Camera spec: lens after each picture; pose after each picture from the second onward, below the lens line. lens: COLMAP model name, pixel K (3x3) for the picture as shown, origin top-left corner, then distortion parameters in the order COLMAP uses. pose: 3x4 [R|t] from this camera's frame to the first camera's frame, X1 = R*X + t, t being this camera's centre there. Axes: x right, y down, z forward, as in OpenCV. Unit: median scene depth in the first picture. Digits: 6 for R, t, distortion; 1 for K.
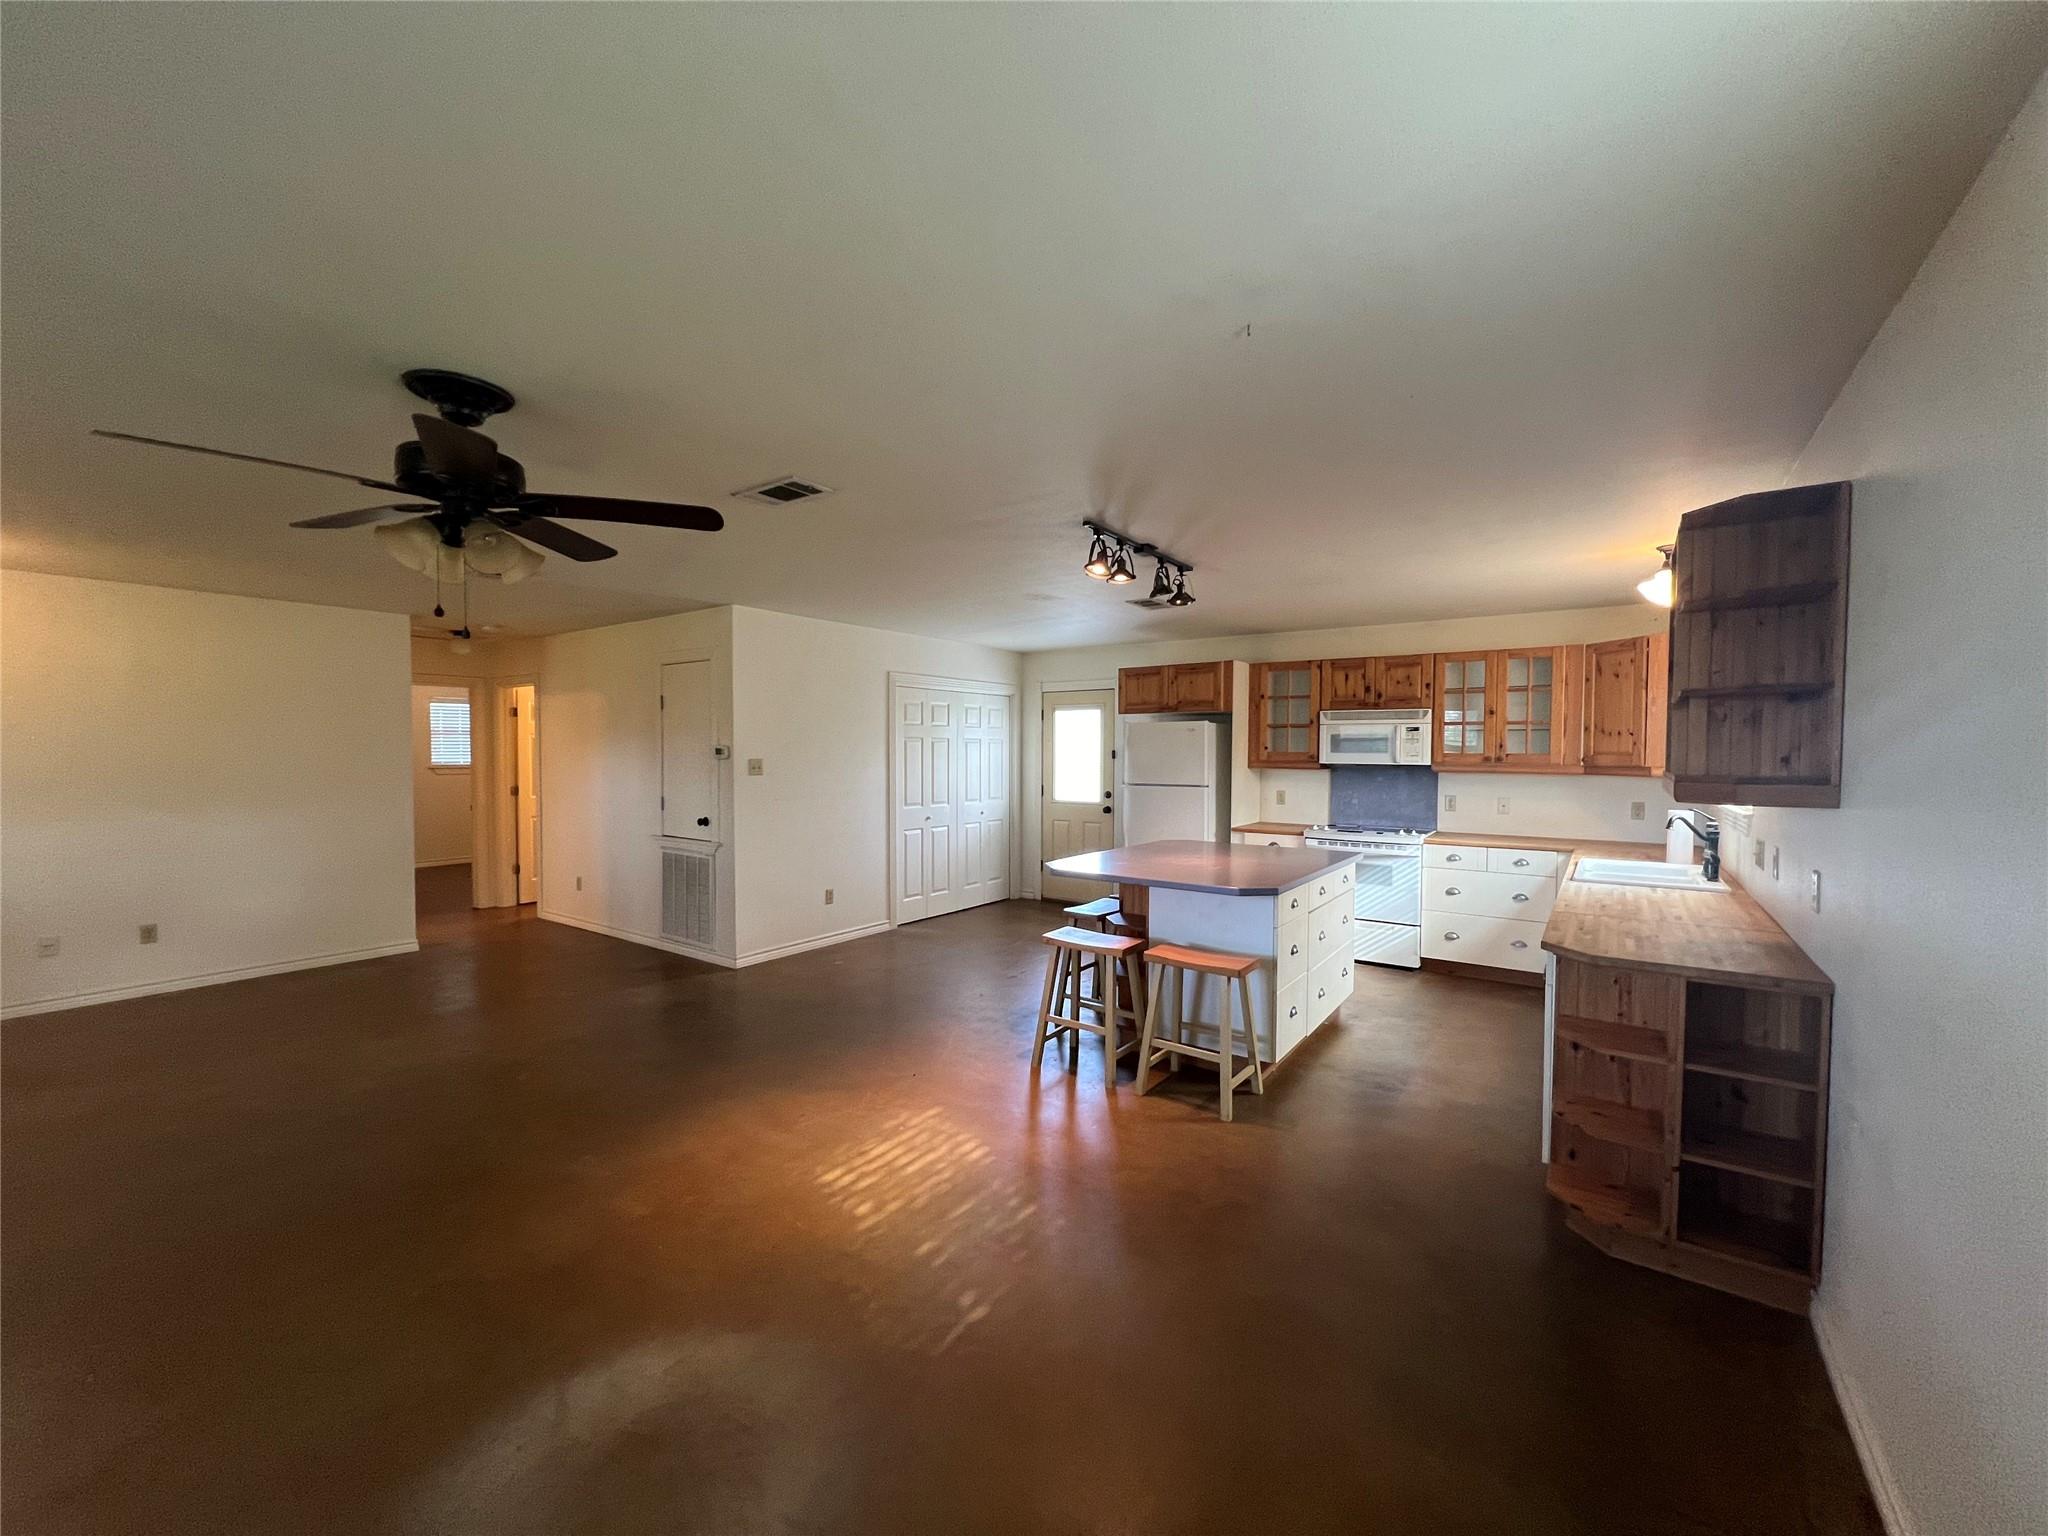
lens RADIAL K [[817.2, 0, 1024.2], [0, 817.2, 775.2], [0, 0, 1]] dist [-0.002797, 0.001097]
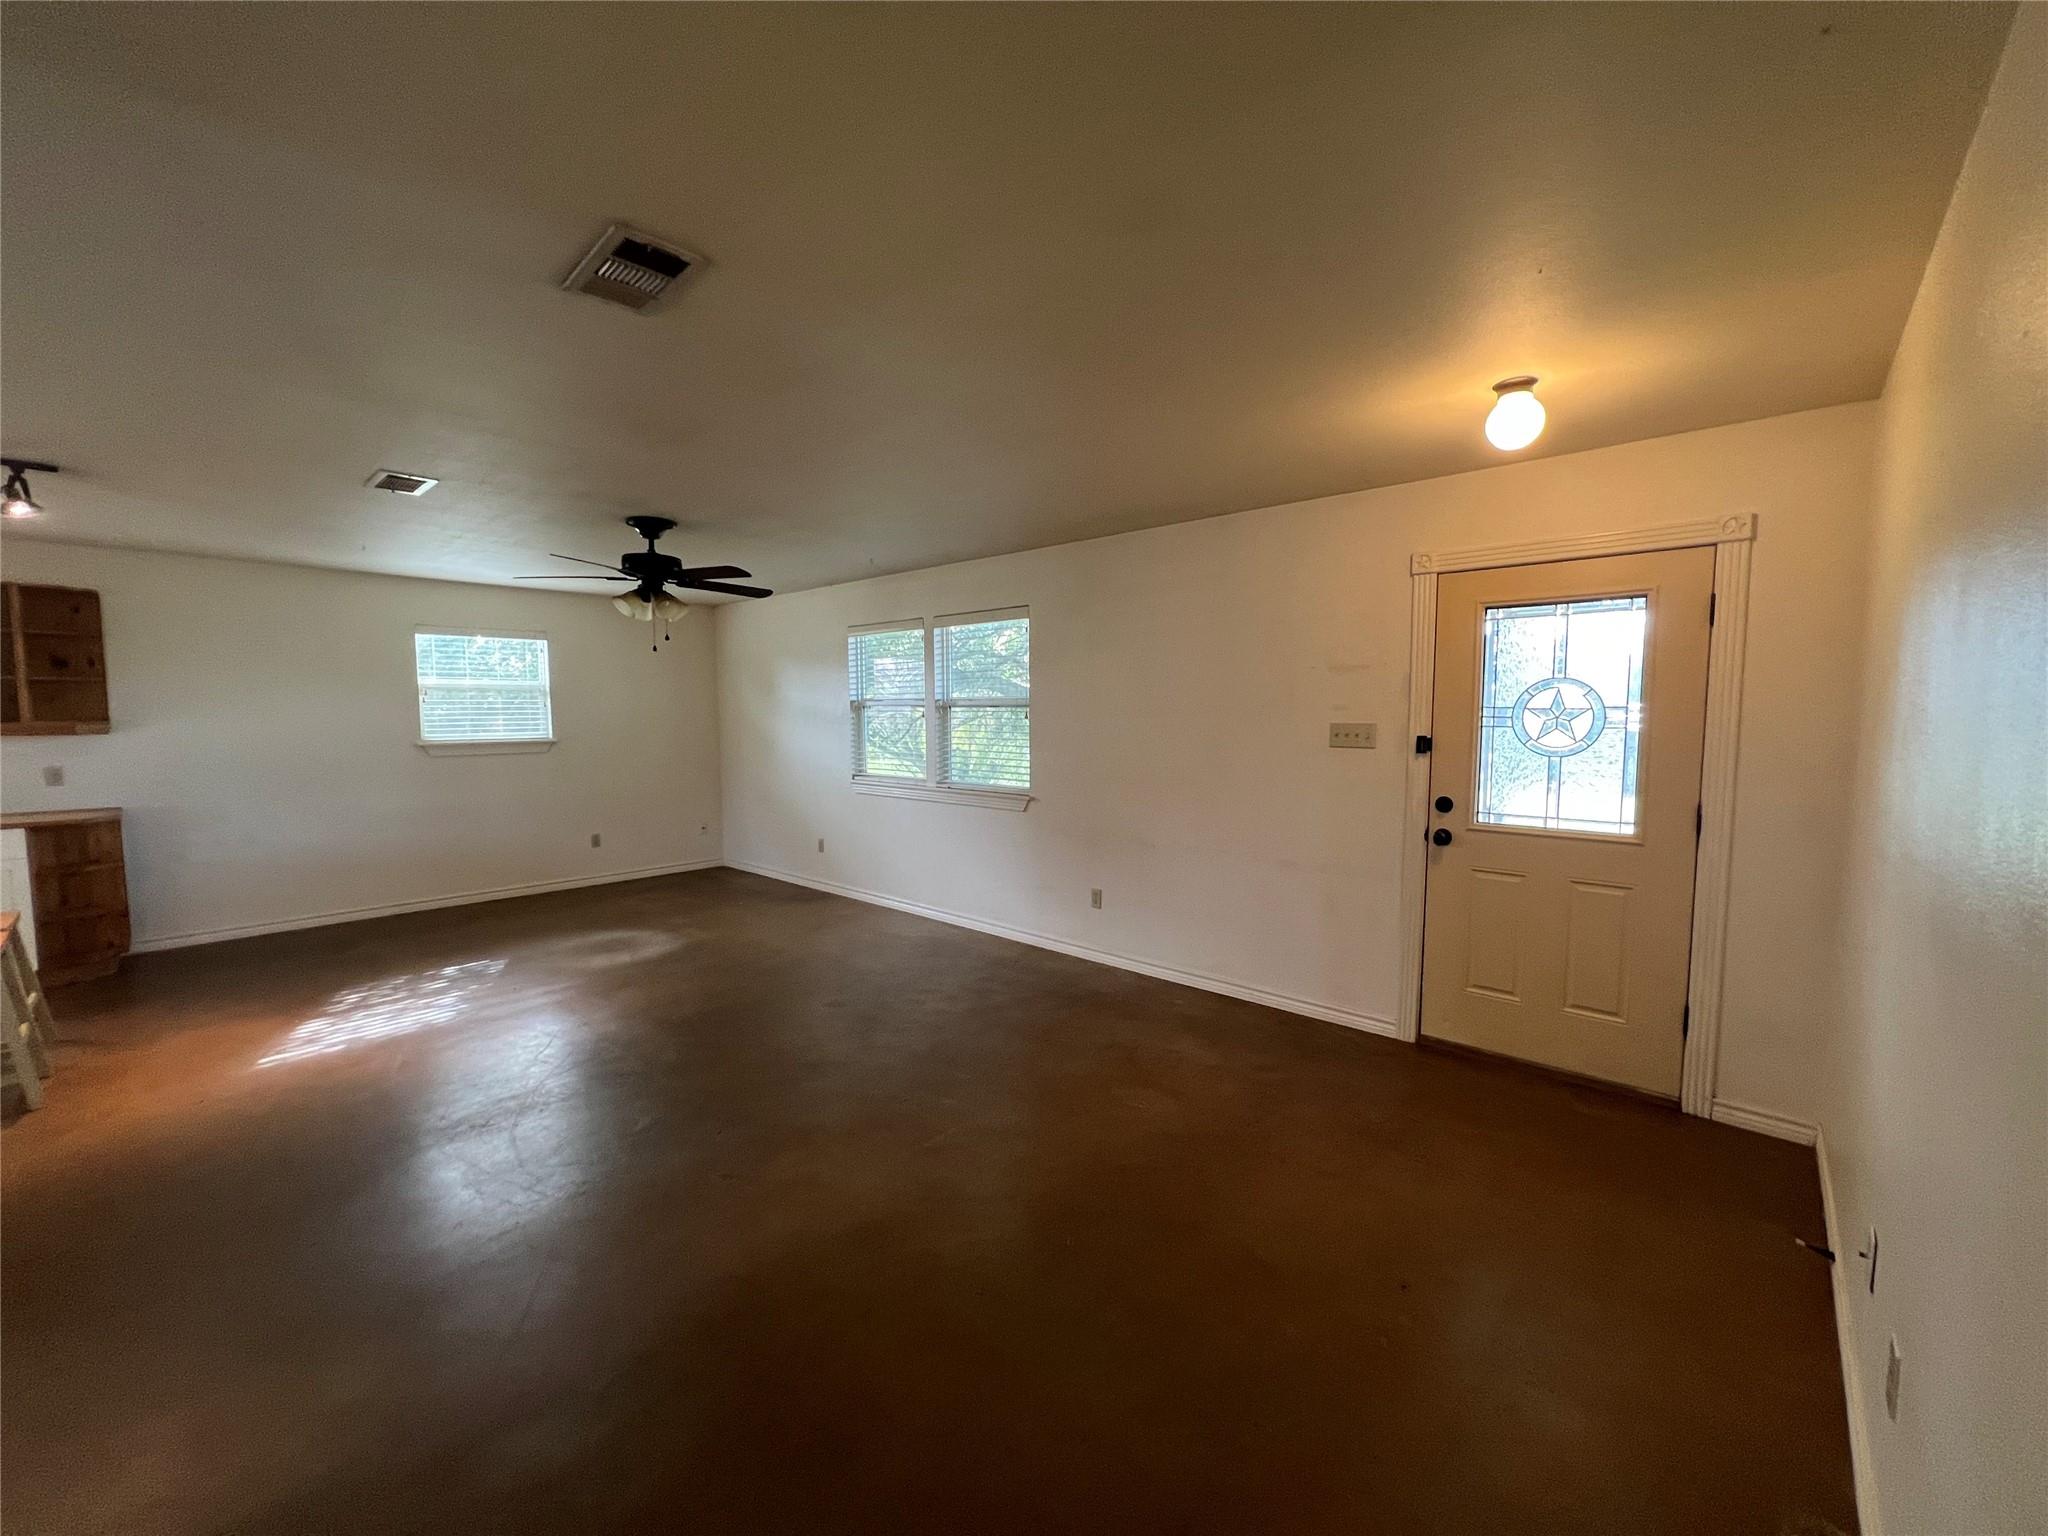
lens RADIAL K [[817.2, 0, 1025.6], [0, 817.2, 776.6], [0, 0, 1]] dist [-0.002797, 0.001097]
pose [[-0.993067, -0.011813, 0.116954, -0.785009], [0.001211, 0.993857, 0.110668, -0.038554], [-0.117543, 0.110042, -0.986952, 1.248939]]
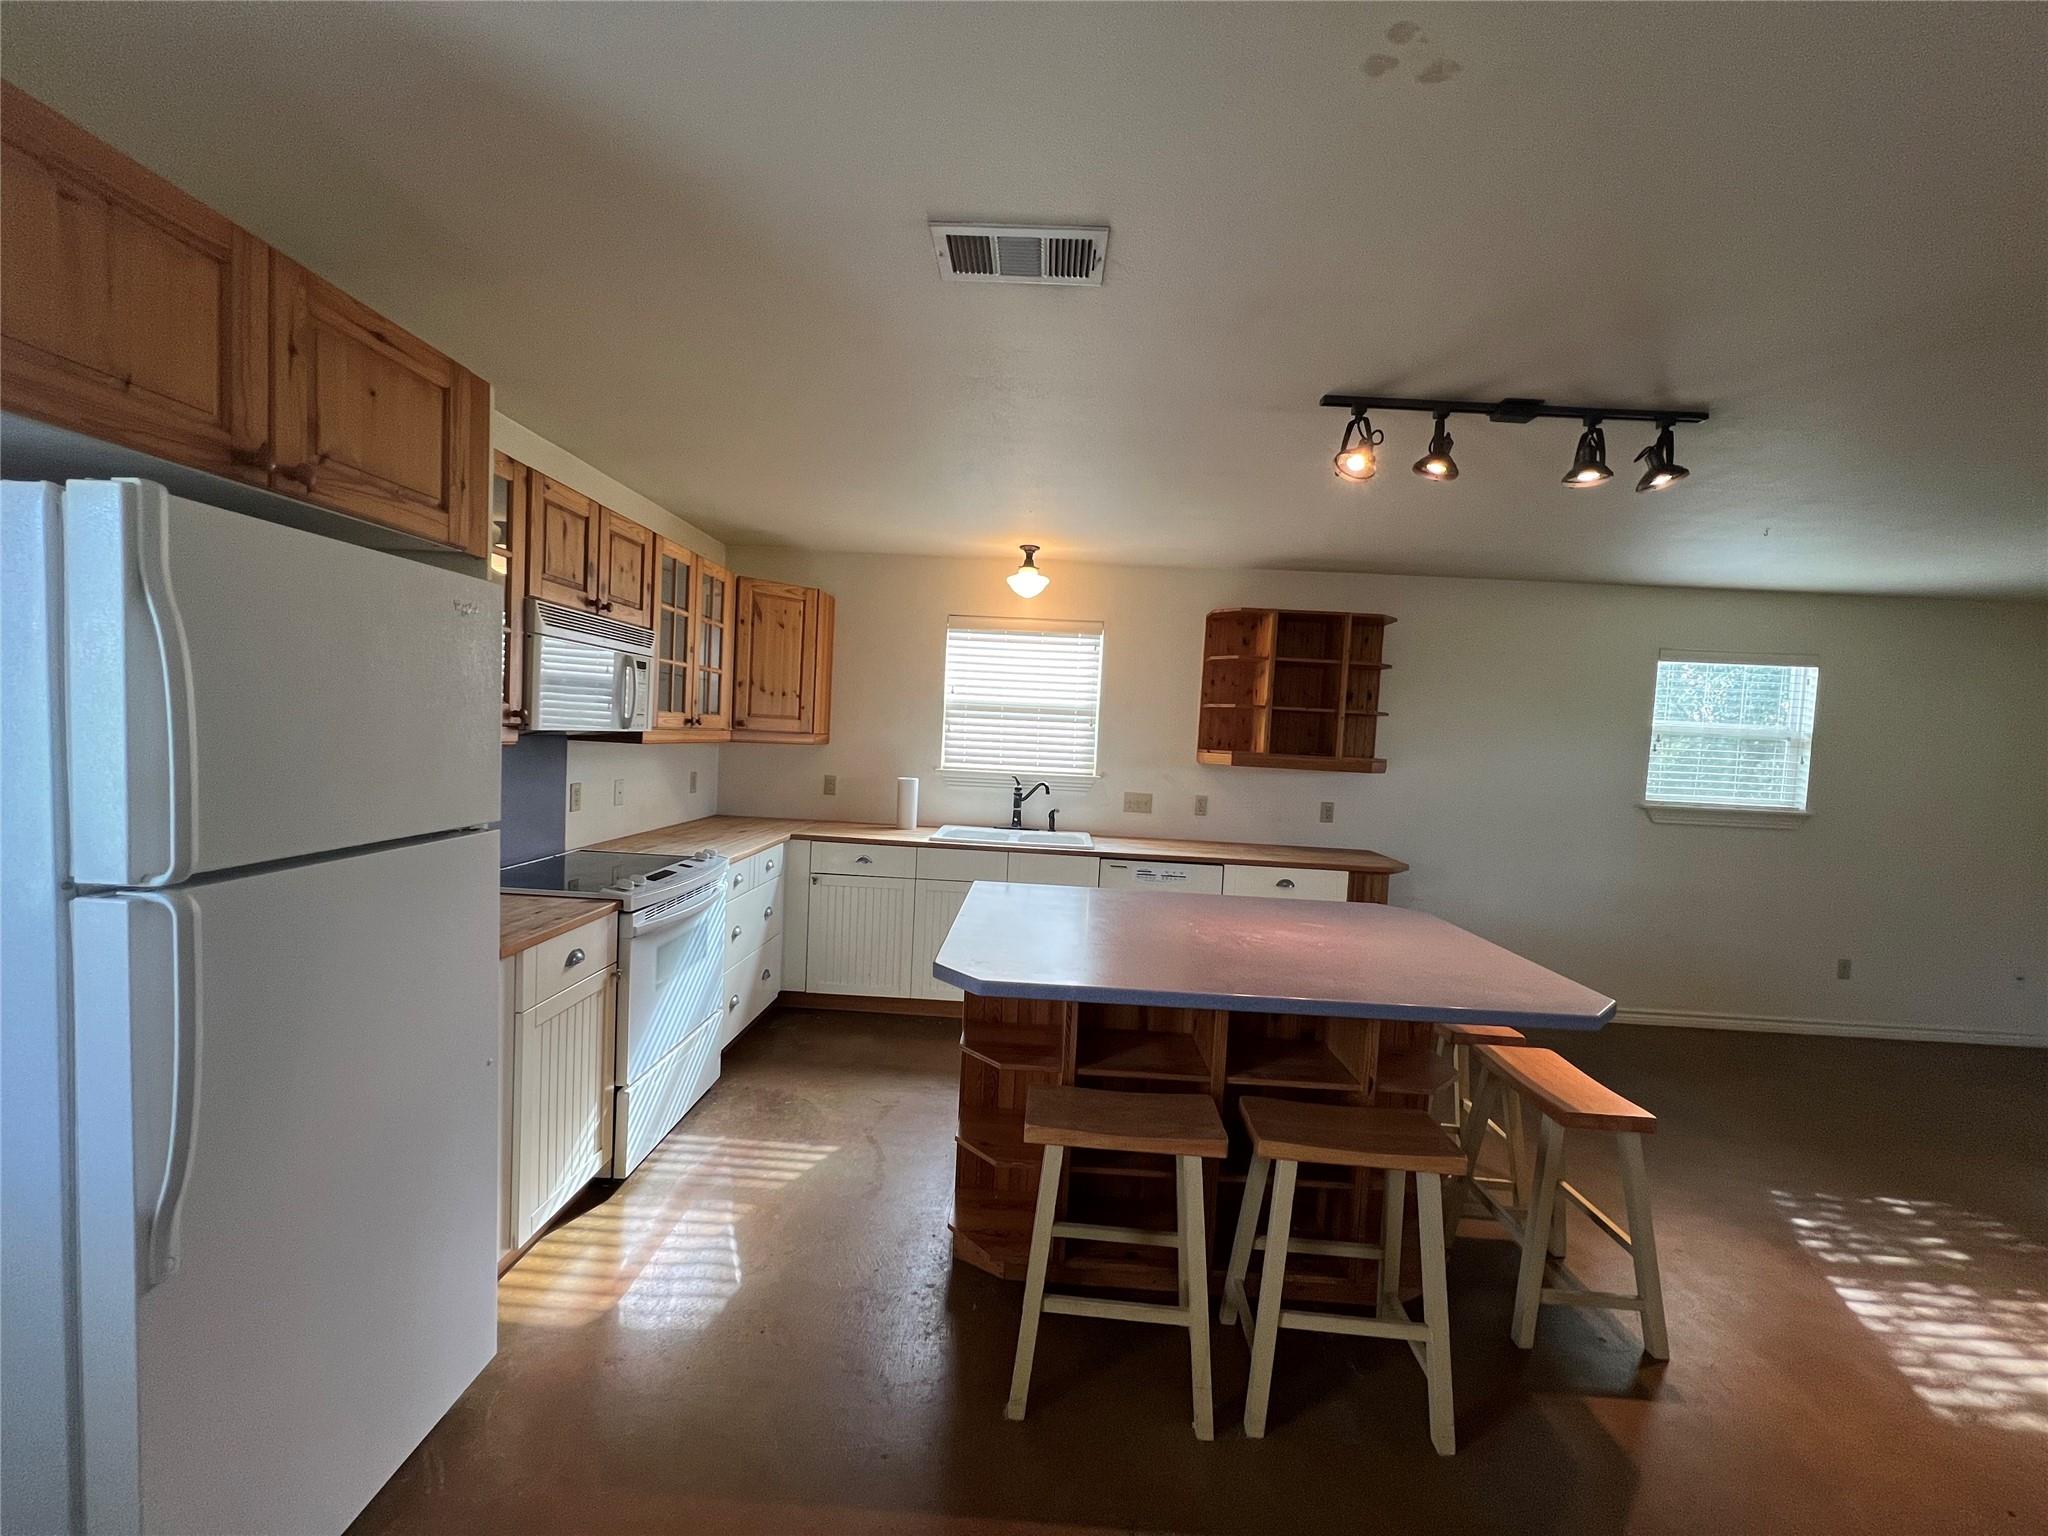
lens RADIAL K [[817.2, 0, 1024.9], [0, 817.2, 775.3], [0, 0, 1]] dist [-0.002797, 0.001097]
pose [[-0.559409, -0.075505, 0.825445, -0.126602], [-0.028064, 0.996997, 0.072178, -0.034096], [-0.828416, 0.017212, -0.559848, 1.244133]]
